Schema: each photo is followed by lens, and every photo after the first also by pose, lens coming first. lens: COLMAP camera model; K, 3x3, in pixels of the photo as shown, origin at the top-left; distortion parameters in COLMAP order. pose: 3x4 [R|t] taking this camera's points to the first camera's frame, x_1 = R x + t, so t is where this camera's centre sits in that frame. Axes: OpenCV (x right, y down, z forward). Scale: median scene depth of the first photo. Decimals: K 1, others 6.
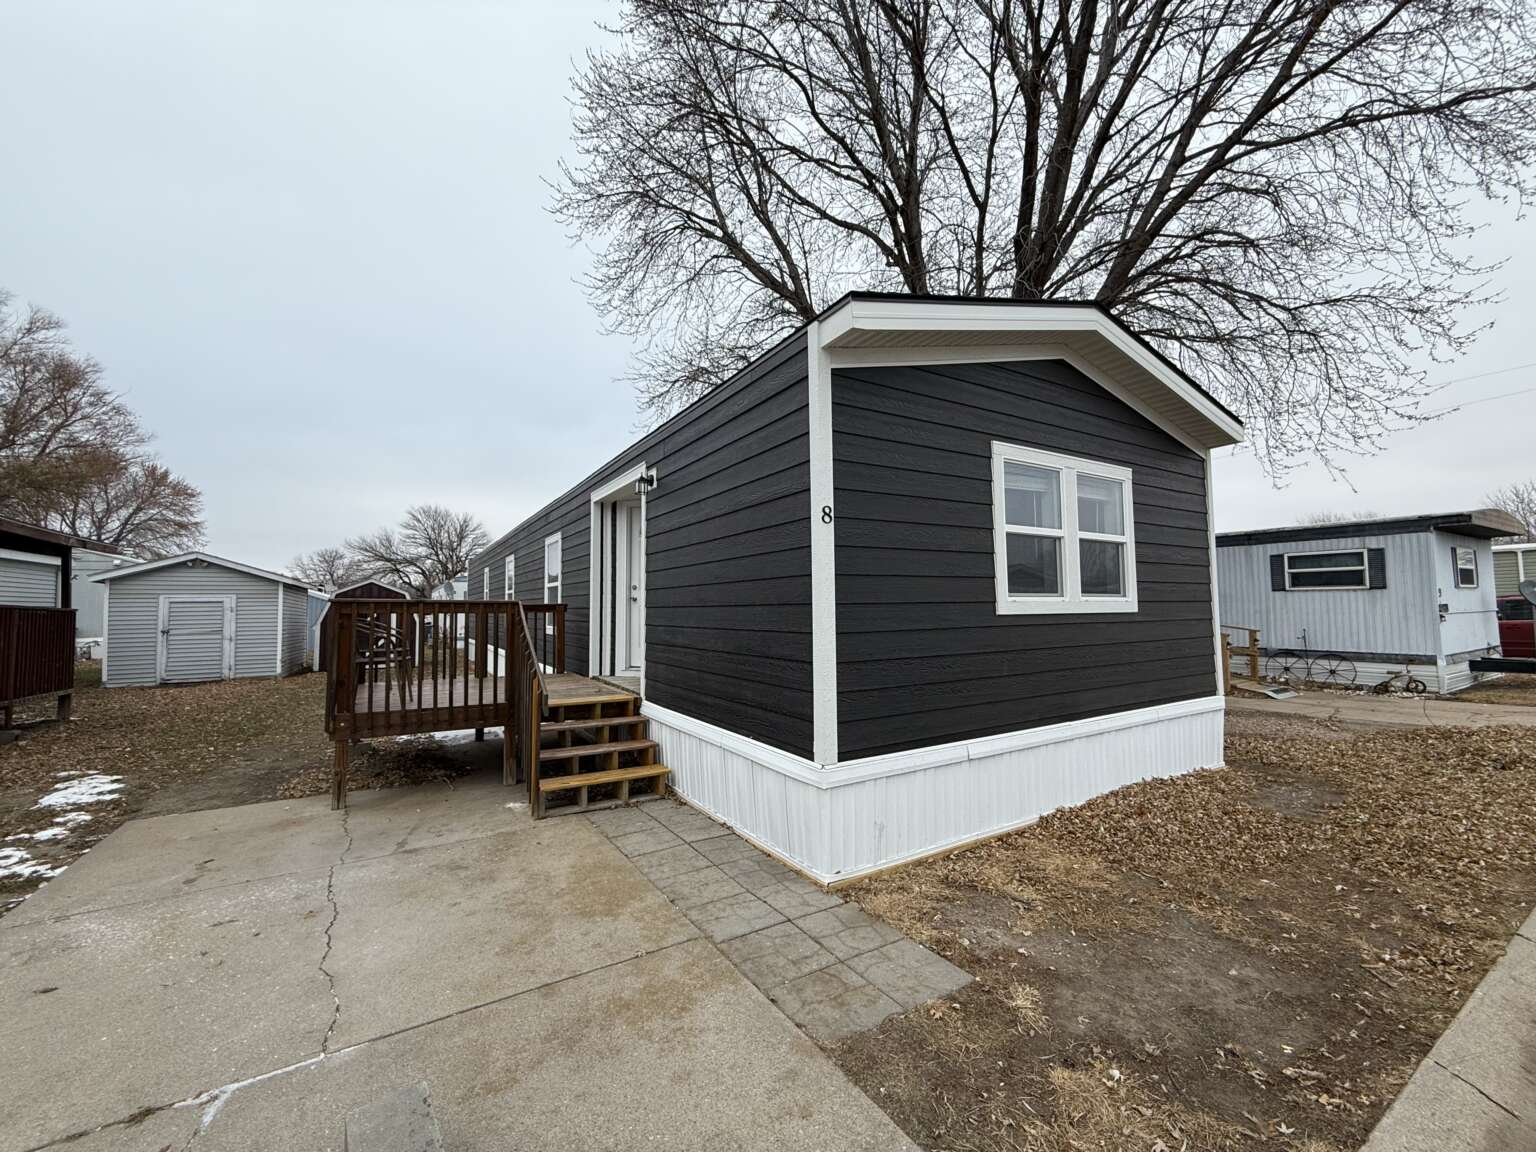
lens RADIAL K [[611.1, 0, 767.6], [0, 611.1, 576.0], [0, 0, 1]] dist [0.000699, -0.000288]
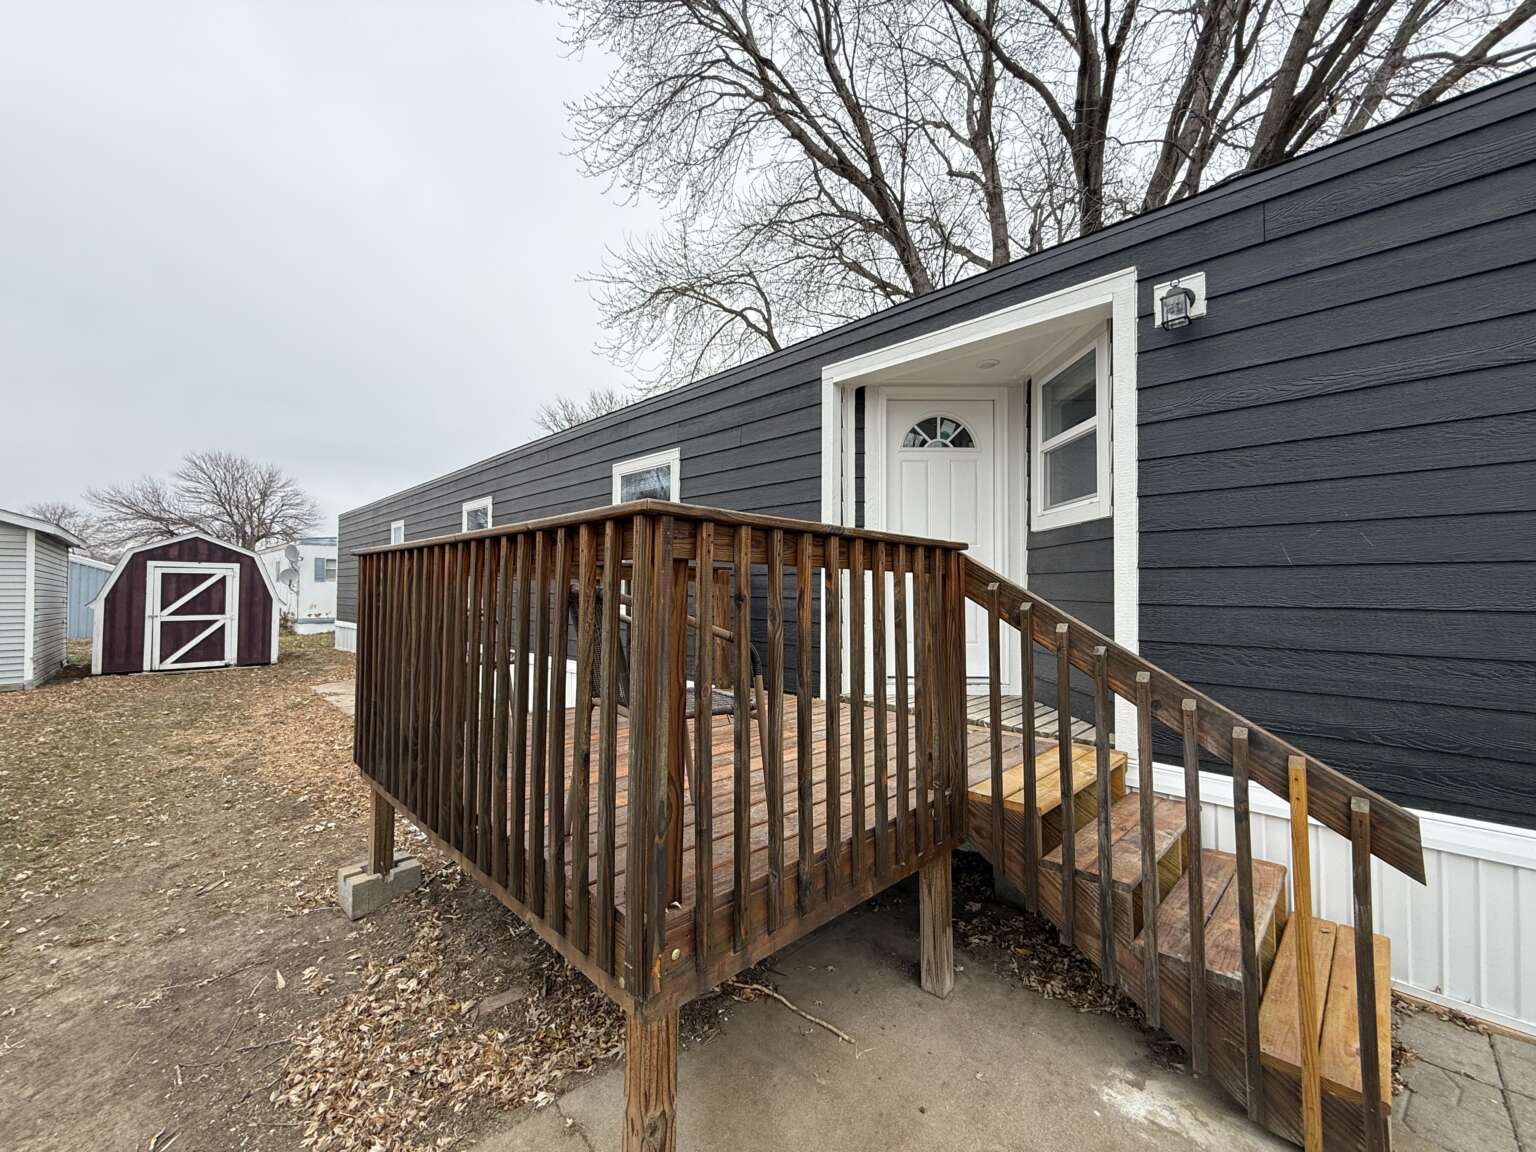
lens RADIAL K [[611.1, 0, 772.9], [0, 611.1, 576.3], [0, 0, 1]] dist [0.000699, -0.000288]
pose [[0.969140, 0.017347, 0.245900, -0.616638], [-0.025428, 0.999235, 0.029724, 0.051599], [-0.245196, -0.035060, 0.968839, 0.616067]]
